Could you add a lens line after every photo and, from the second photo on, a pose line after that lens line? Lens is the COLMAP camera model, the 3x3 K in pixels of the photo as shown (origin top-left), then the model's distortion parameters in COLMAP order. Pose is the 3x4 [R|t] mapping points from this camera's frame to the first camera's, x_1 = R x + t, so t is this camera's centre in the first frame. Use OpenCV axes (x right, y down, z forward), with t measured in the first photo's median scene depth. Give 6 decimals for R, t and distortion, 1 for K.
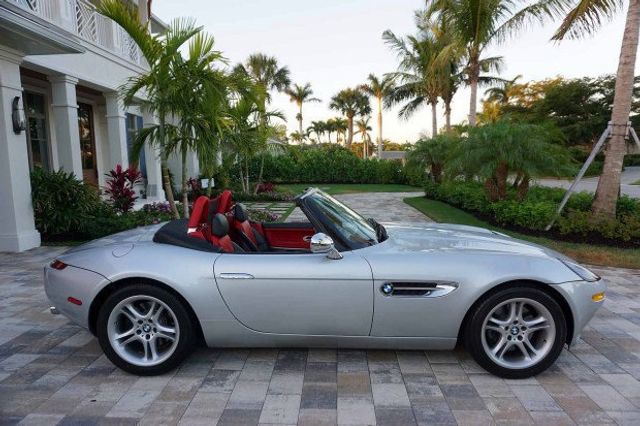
lens RADIAL K [[424.2, 0, 322.4], [0, 424.2, 215.0], [0, 0, 1]] dist [-0.044546, 0.029791]
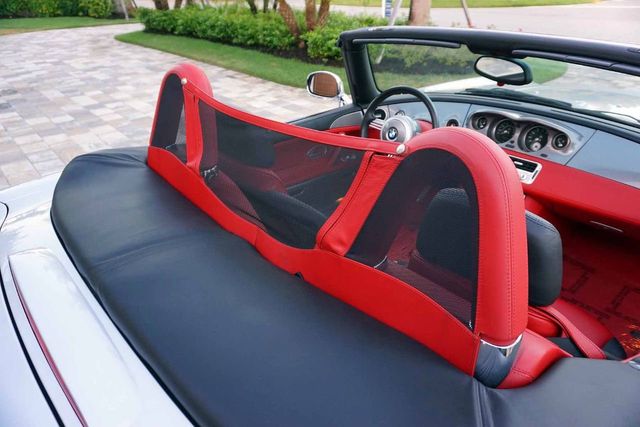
lens RADIAL K [[424.2, 0, 323.3], [0, 424.2, 216.0], [0, 0, 1]] dist [-0.044546, 0.029791]
pose [[0.717062, -0.337047, 0.610099, -0.362867], [0.084245, 0.910803, 0.404155, -0.070596], [-0.691899, -0.238407, 0.681497, 0.763450]]
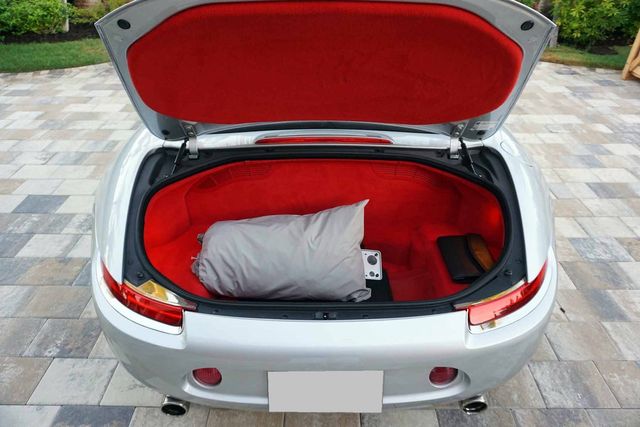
lens RADIAL K [[424.2, 0, 322.7], [0, 424.2, 212.0], [0, 0, 1]] dist [-0.044546, 0.029791]
pose [[-0.030321, -0.566389, 0.823580, -0.727909], [0.118587, 0.816101, 0.565612, -0.151478], [-0.992481, 0.114816, 0.042421, 0.935195]]
